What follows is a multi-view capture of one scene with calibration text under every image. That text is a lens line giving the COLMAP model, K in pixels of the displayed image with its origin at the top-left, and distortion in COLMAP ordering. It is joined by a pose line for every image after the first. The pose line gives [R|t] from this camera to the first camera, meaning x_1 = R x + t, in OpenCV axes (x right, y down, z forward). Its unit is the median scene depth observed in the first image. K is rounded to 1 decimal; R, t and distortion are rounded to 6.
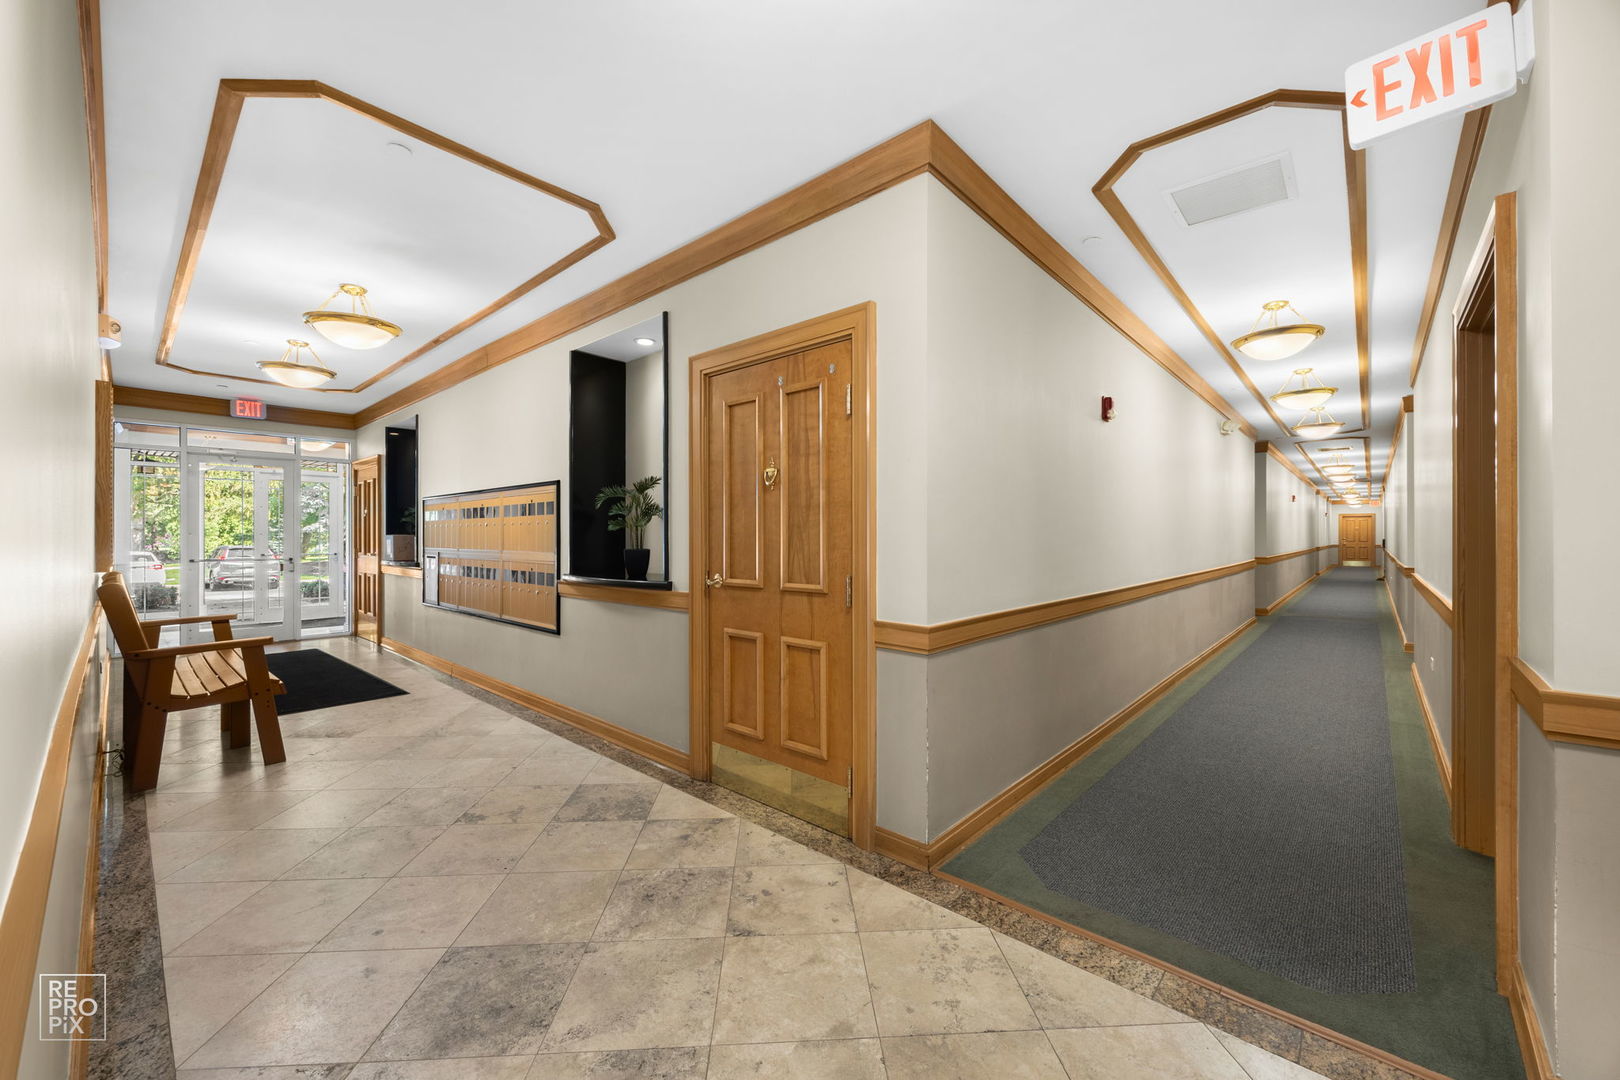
lens RADIAL K [[626.1, 0, 813.9], [0, 626.1, 533.3], [0, 0, 1]] dist [-0.000718, 0.000501]
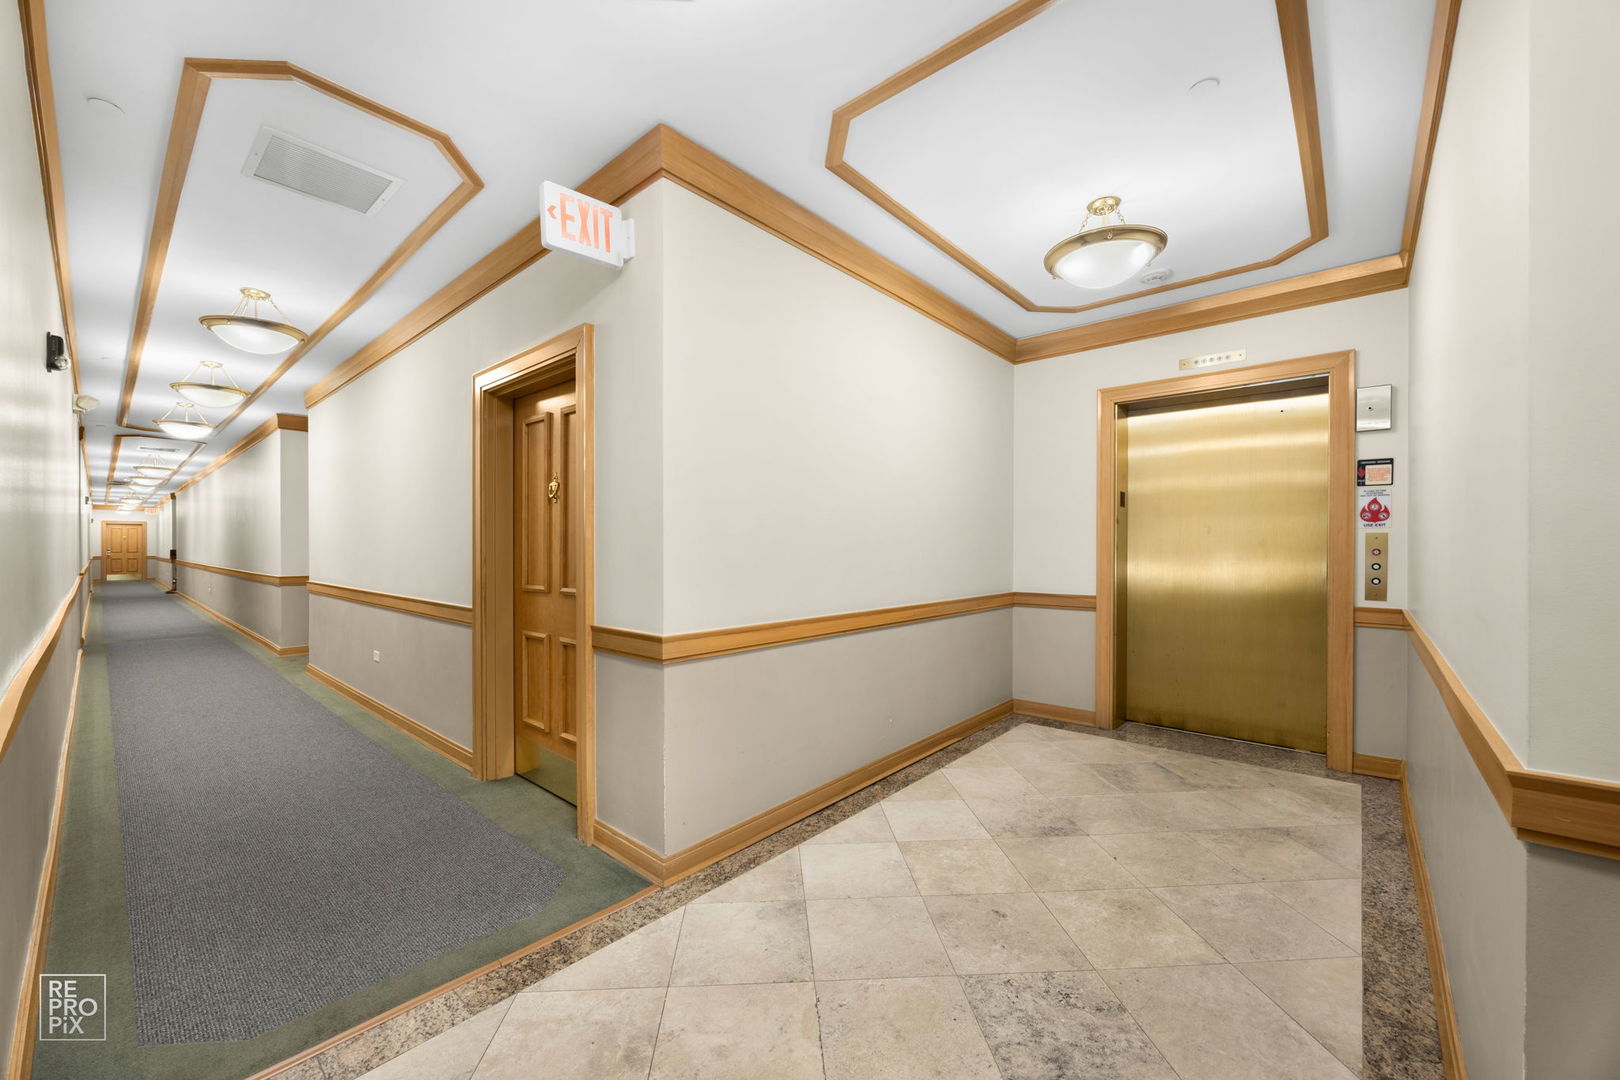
lens RADIAL K [[626.1, 0, 813.8], [0, 626.1, 550.7], [0, 0, 1]] dist [-0.000718, 0.000501]
pose [[0.001678, -0.007194, 0.999973, -0.253485], [-0.004599, 0.999963, 0.007202, -0.000199], [-0.999988, -0.004611, 0.001645, 0.264224]]
